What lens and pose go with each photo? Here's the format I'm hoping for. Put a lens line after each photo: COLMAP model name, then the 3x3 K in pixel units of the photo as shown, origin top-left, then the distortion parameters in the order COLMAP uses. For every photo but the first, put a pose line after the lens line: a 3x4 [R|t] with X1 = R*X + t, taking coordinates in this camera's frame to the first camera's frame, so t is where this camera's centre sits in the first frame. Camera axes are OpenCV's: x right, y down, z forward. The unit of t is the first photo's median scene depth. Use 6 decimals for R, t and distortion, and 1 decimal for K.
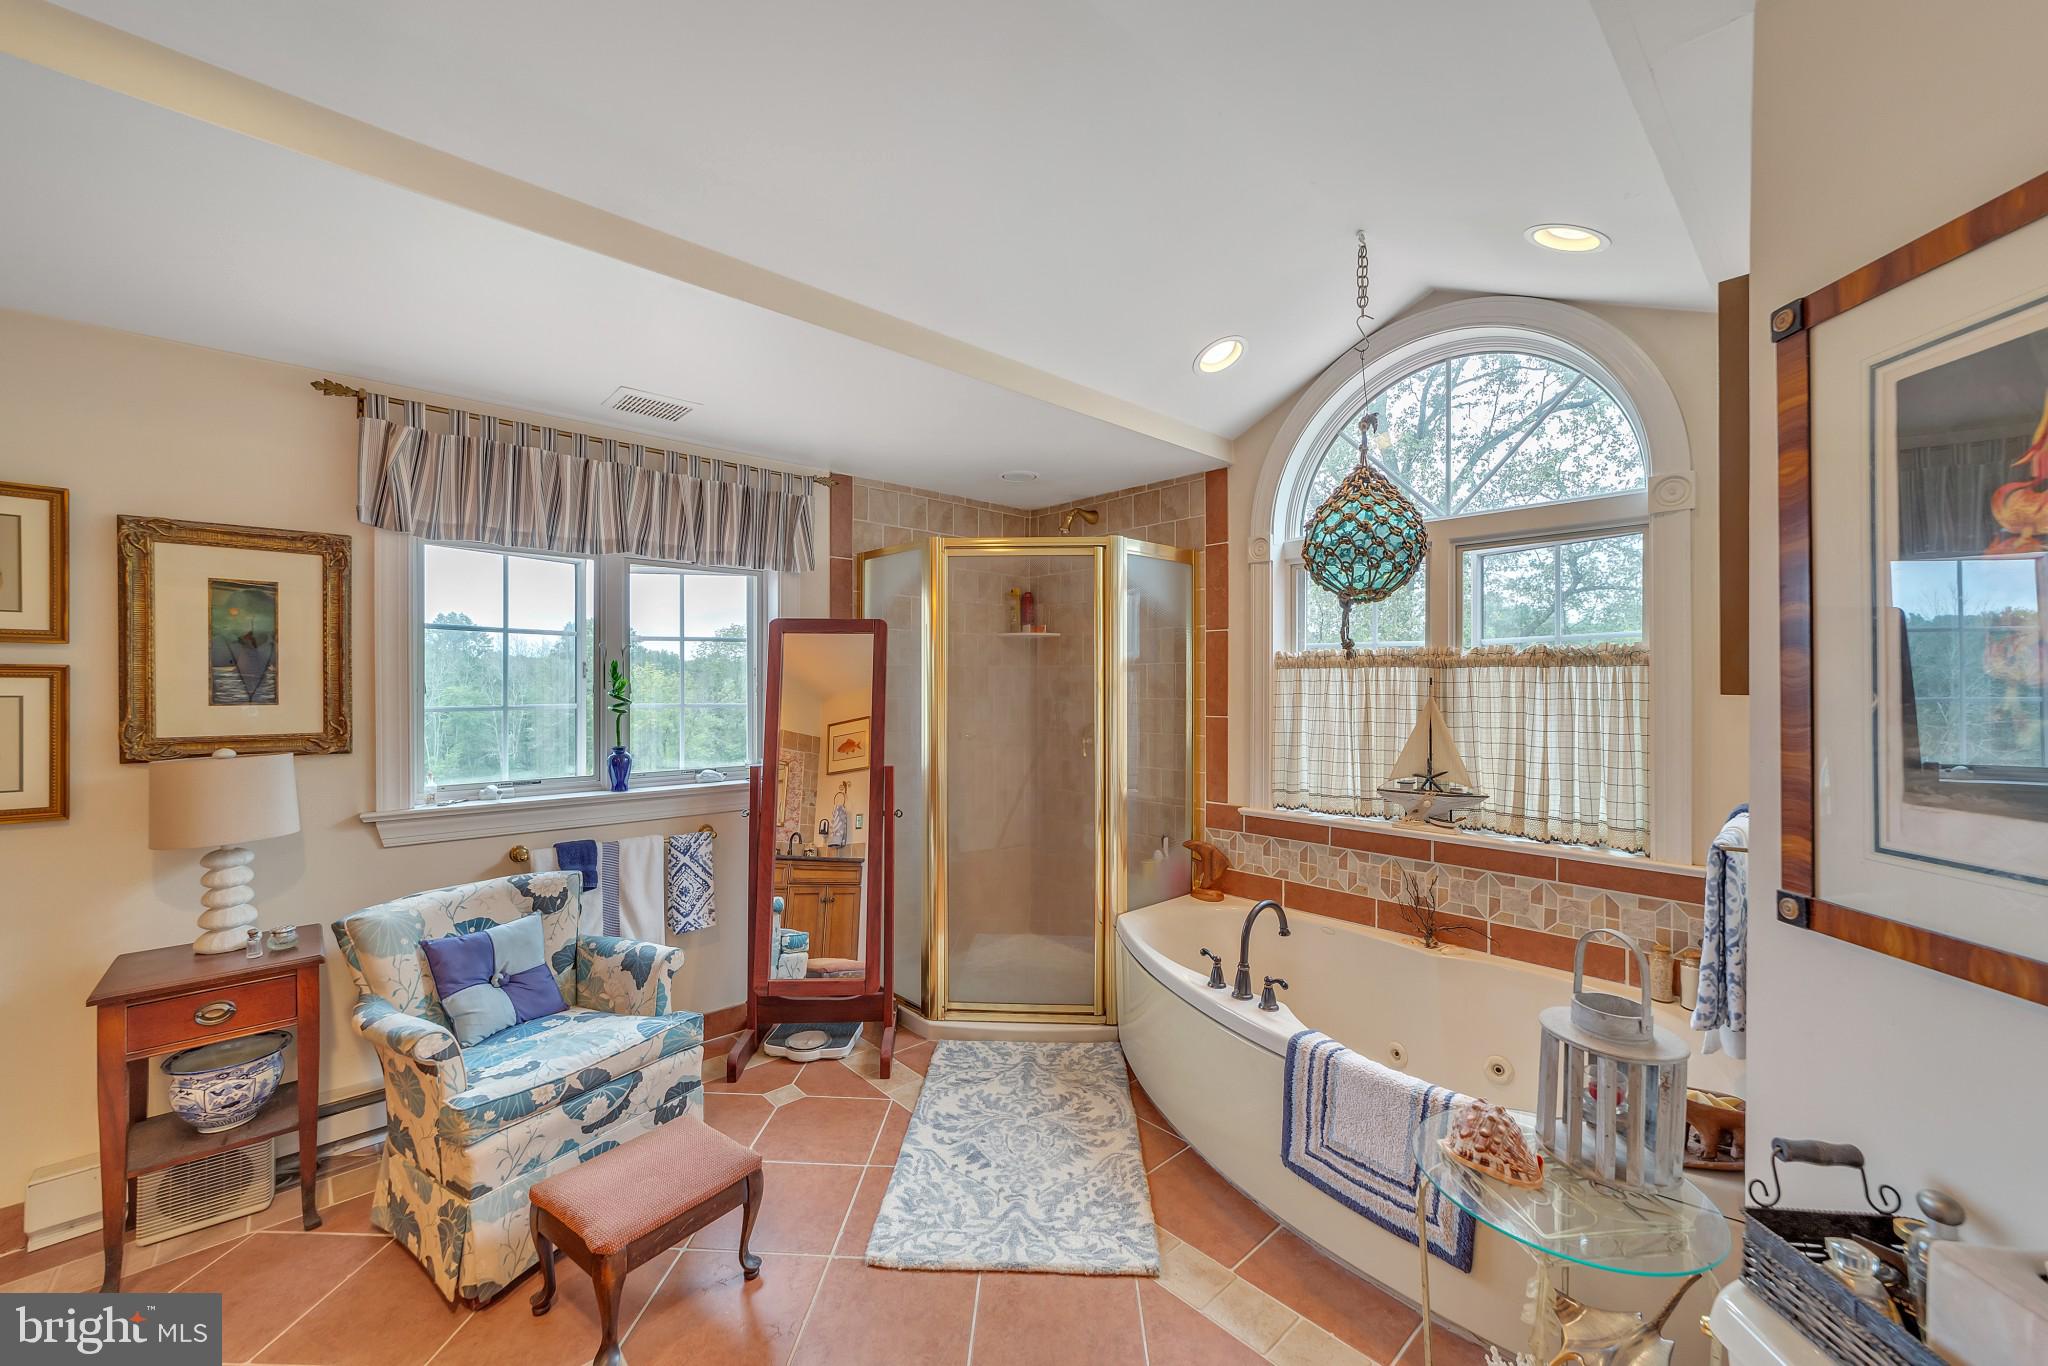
lens RADIAL K [[796.0, 0, 1023.2], [0, 796.0, 683.0], [0, 0, 1]] dist [0.014140, 0.000065]
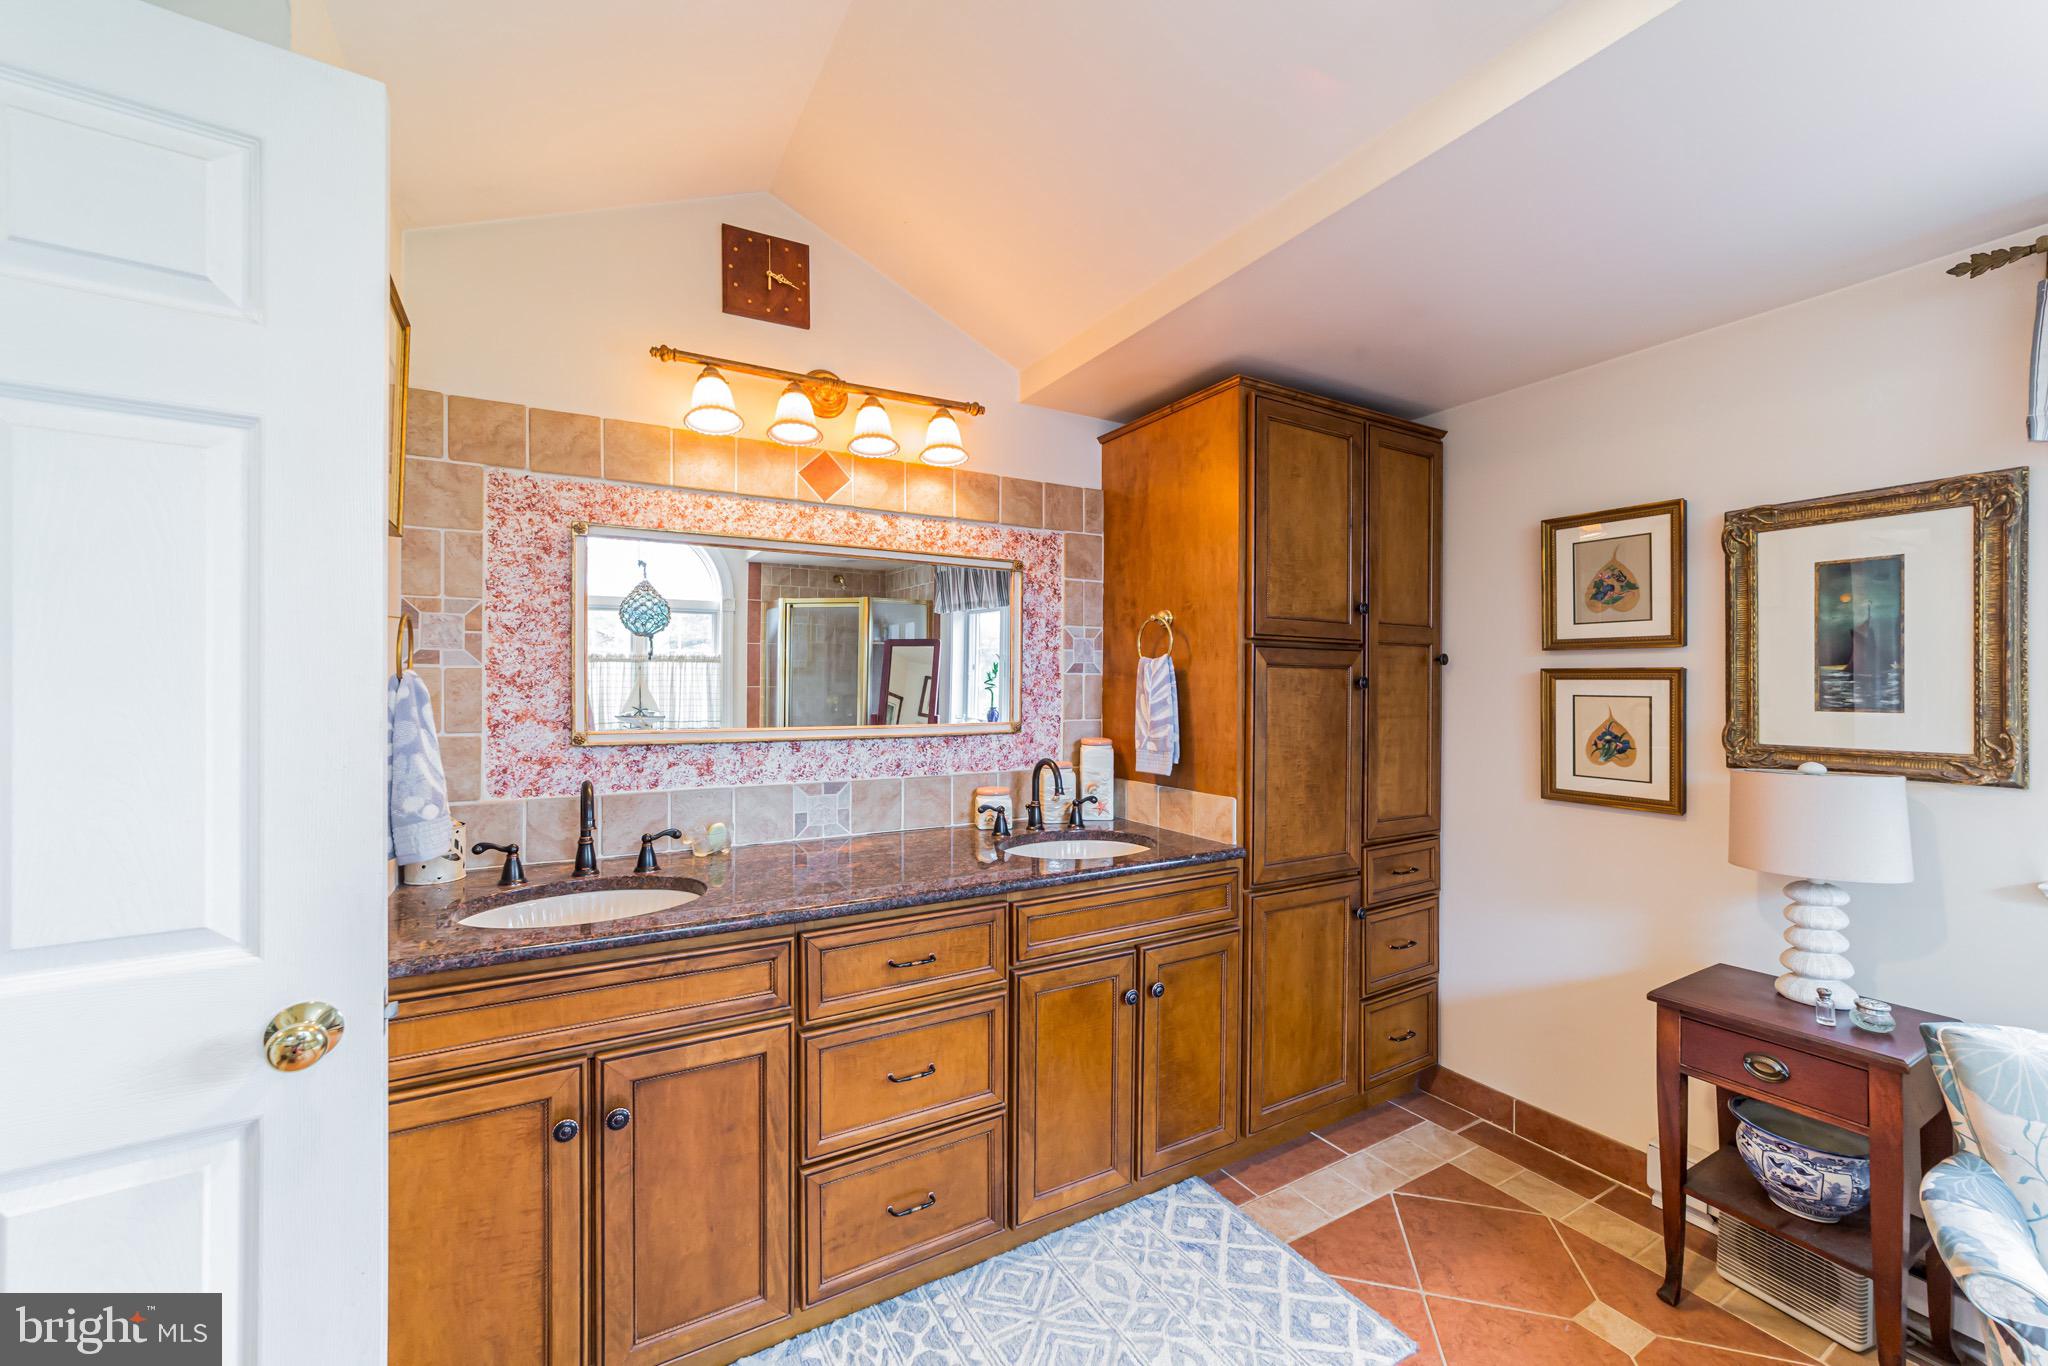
lens RADIAL K [[770.4, 0, 1022.6], [0, 770.4, 688.3], [0, 0, 1]] dist [0.001500, 0.000489]
pose [[-0.209032, 0.001471, -0.977908, -0.029501], [-0.002929, 0.999993, 0.002131, 0.004913], [0.977904, 0.003310, -0.209026, 0.362439]]
